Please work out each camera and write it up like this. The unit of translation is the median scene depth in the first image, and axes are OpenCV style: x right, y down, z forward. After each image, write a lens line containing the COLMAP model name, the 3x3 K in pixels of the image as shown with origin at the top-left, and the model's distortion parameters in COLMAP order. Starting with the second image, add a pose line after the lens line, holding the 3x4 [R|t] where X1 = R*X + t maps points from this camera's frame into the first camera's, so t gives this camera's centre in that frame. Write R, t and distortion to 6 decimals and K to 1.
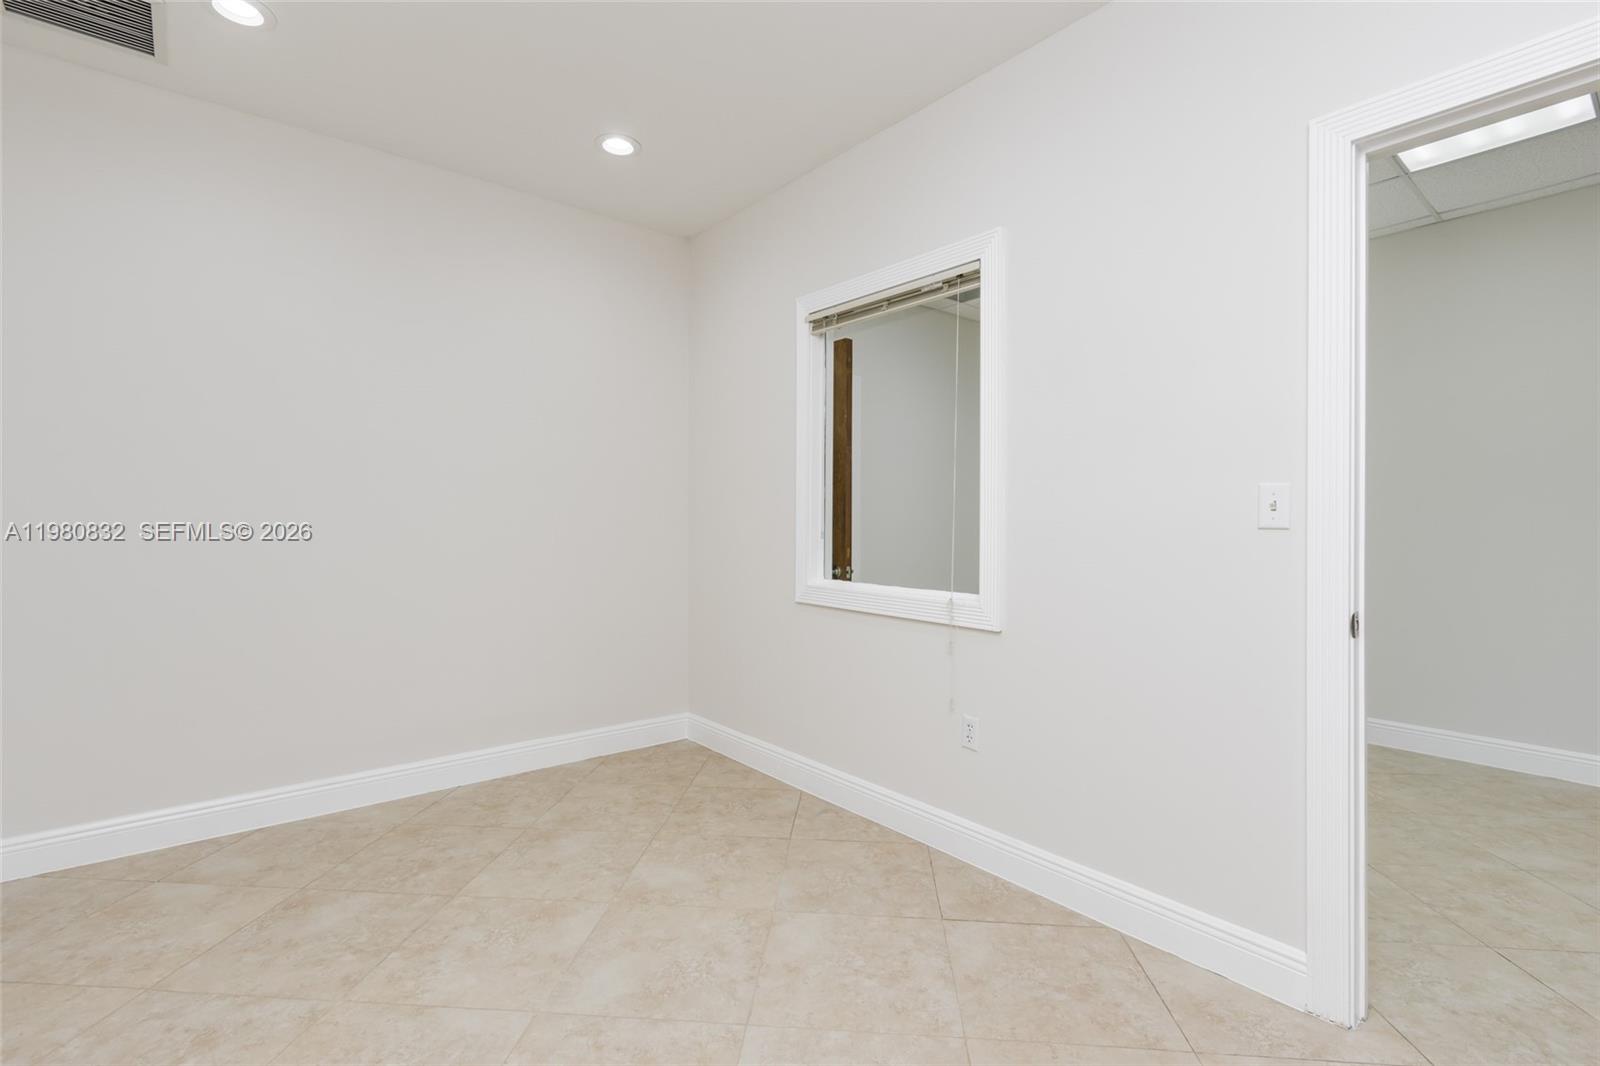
lens RADIAL K [[740.5, 0, 798.6], [0, 740.5, 531.8], [0, 0, 1]] dist [0.008089, -0.002654]
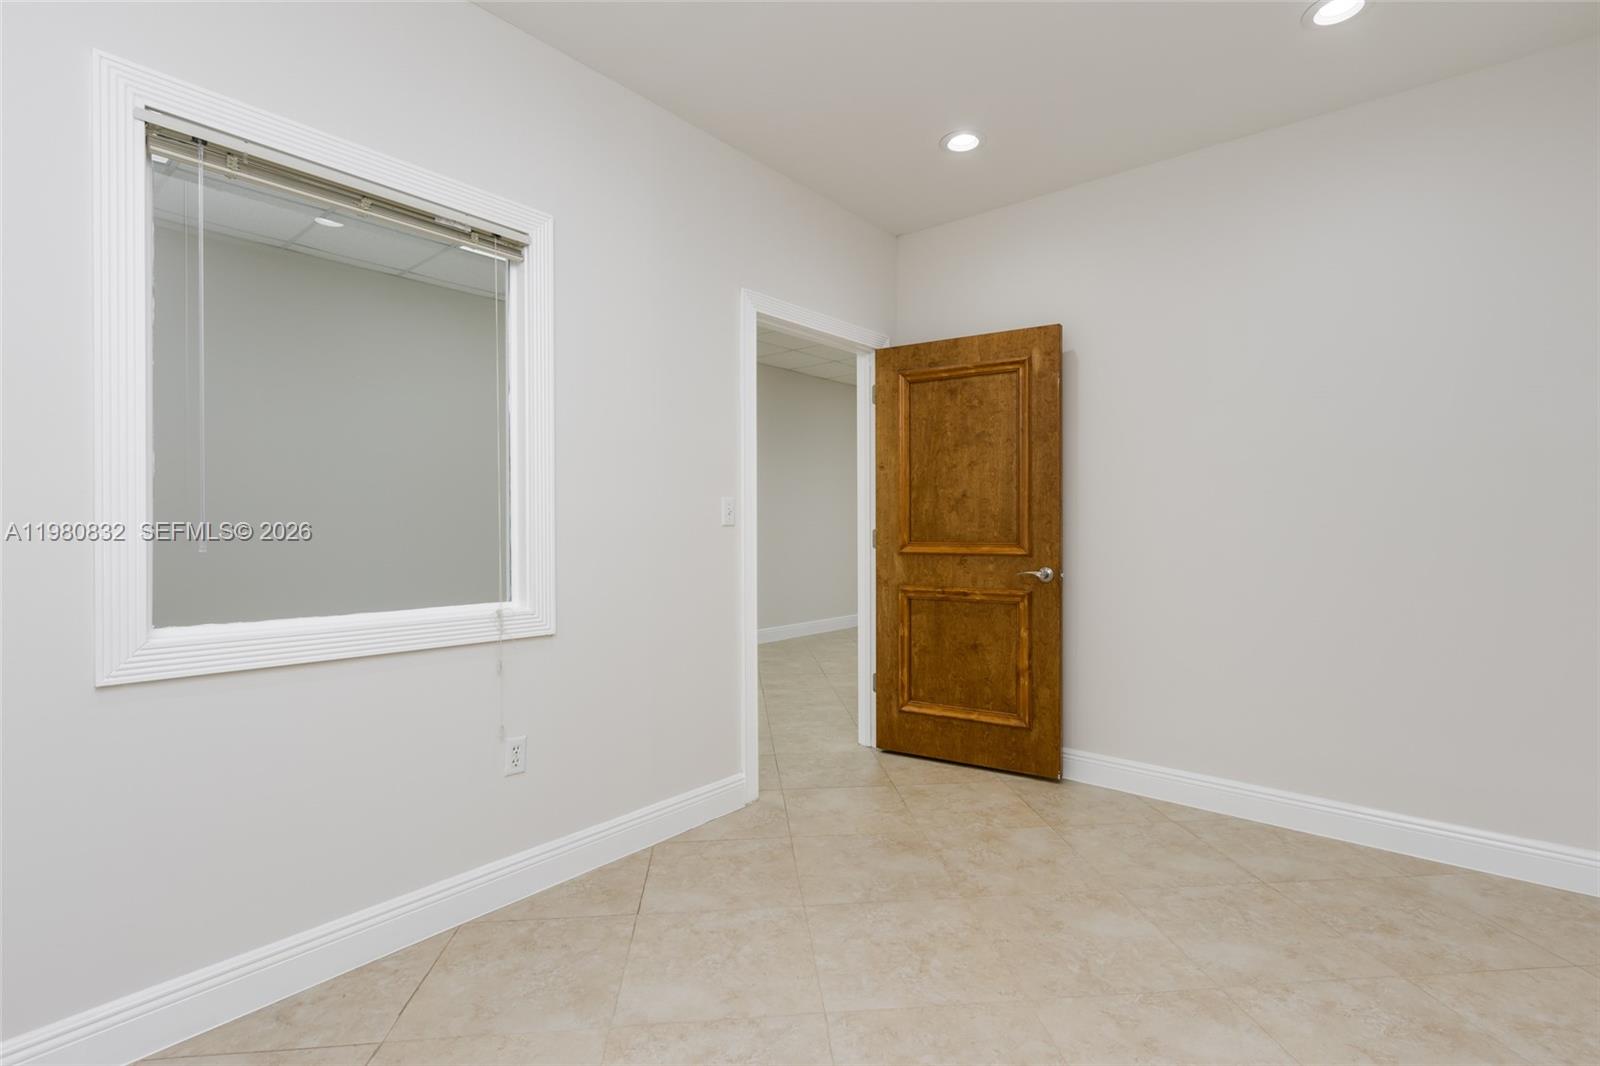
lens RADIAL K [[740.5, 0, 827.4], [0, 740.5, 529.7], [0, 0, 1]] dist [0.008089, -0.002654]
pose [[-0.216789, -0.011506, 0.976151, -0.780798], [0.004195, 0.999910, 0.012718, -0.013347], [-0.976209, 0.006852, -0.216721, 0.889380]]
